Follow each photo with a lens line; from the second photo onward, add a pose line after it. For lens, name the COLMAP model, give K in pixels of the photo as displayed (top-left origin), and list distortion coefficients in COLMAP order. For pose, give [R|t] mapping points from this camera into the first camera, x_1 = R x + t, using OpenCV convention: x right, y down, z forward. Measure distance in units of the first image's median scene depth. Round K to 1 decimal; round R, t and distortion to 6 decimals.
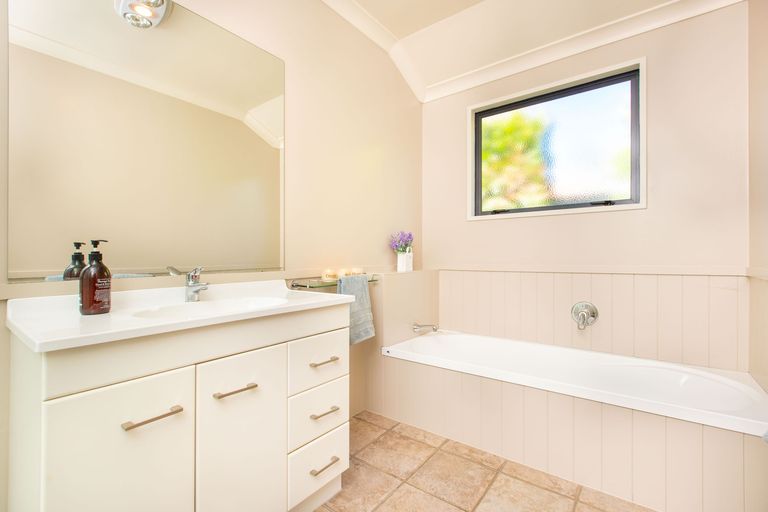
lens RADIAL K [[347.1, 0, 385.9], [0, 347.1, 255.7], [0, 0, 1]] dist [0.001979, 0.000370]
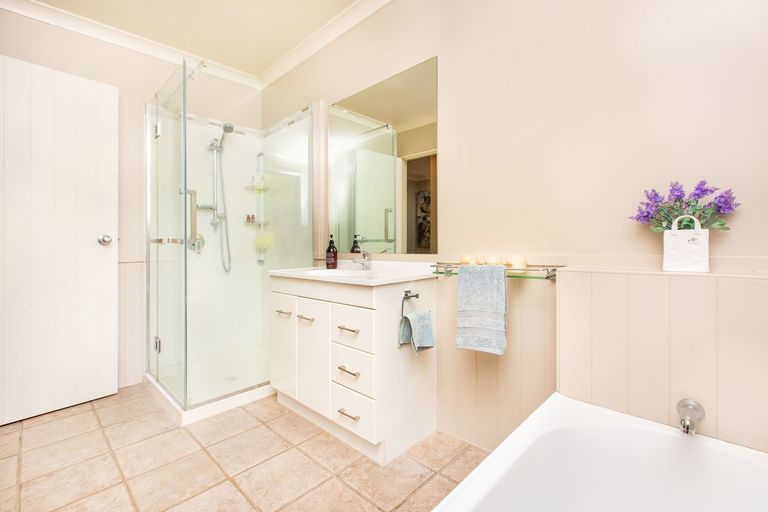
lens RADIAL K [[347.1, 0, 387.1], [0, 347.1, 241.1], [0, 0, 1]] dist [0.001979, 0.000370]
pose [[-0.109494, -0.006290, -0.993968, 0.838459], [0.006415, 0.999955, -0.007035, 0.010329], [0.993967, -0.007146, -0.109449, 1.050159]]
